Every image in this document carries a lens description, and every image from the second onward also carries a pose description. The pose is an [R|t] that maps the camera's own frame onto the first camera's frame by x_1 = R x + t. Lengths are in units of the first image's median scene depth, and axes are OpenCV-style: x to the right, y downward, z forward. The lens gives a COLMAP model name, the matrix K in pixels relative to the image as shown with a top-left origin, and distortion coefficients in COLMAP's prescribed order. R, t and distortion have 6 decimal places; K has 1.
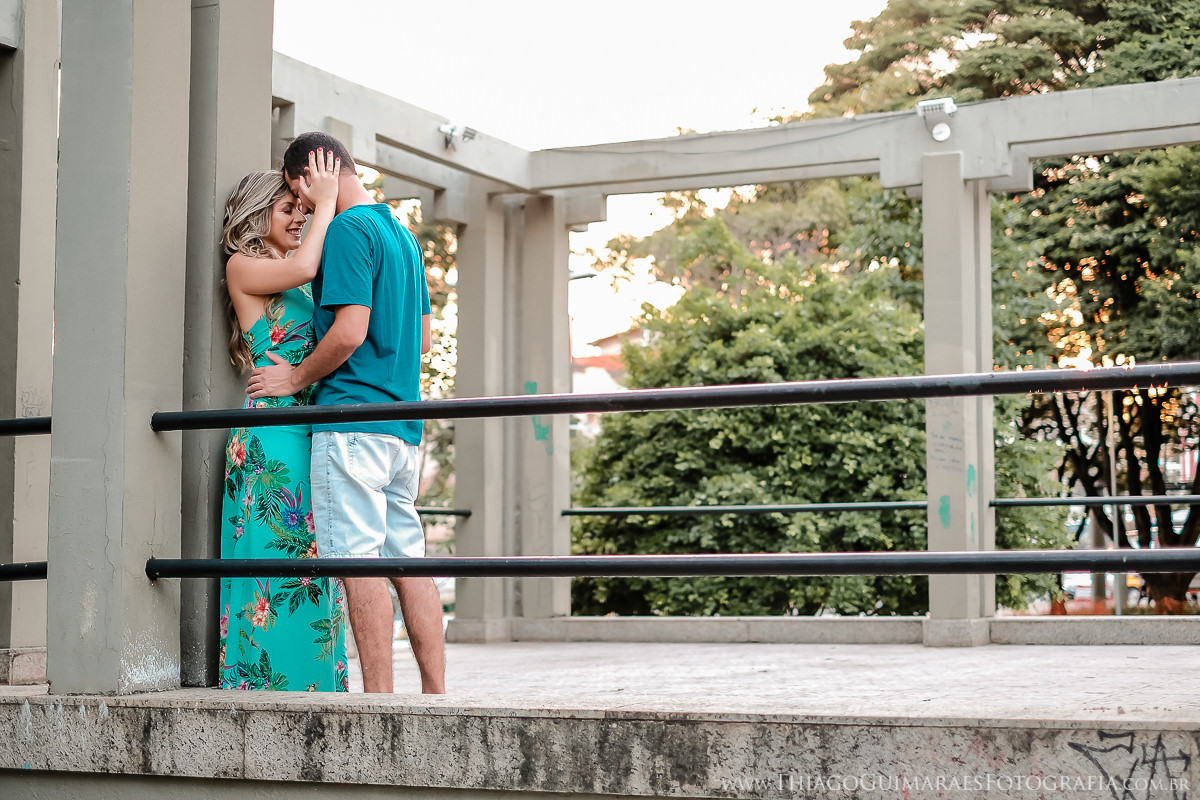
lens RADIAL K [[1952.4, 0, 599.5], [0, 1952.4, 398.6], [0, 0, 1]] dist [-0.036212, 0.000000]
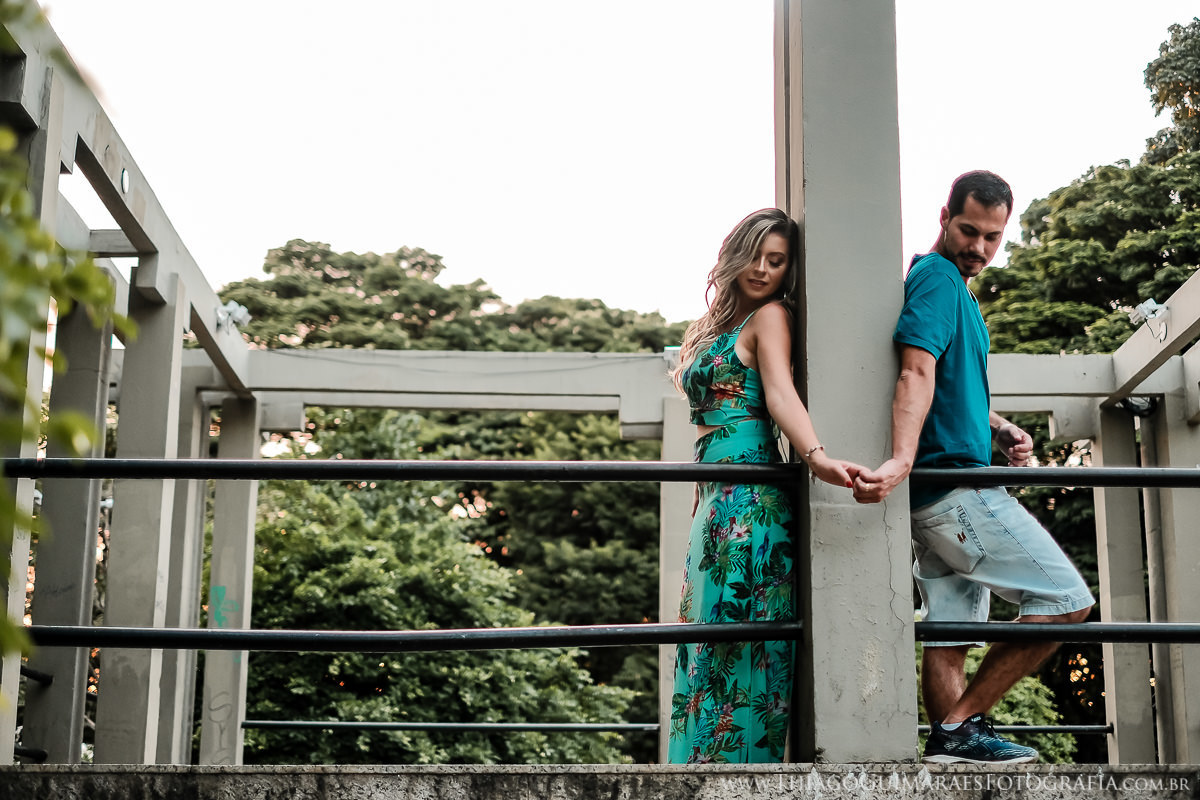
lens RADIAL K [[1841.2, 0, 600.9], [0, 1841.2, 402.2], [0, 0, 1]] dist [-0.038790, 0.000000]
pose [[0.896173, 0.120635, 0.426990, -0.235450], [-0.050232, 0.983728, -0.172498, 0.043720], [-0.440852, 0.133139, 0.887651, 0.087851]]
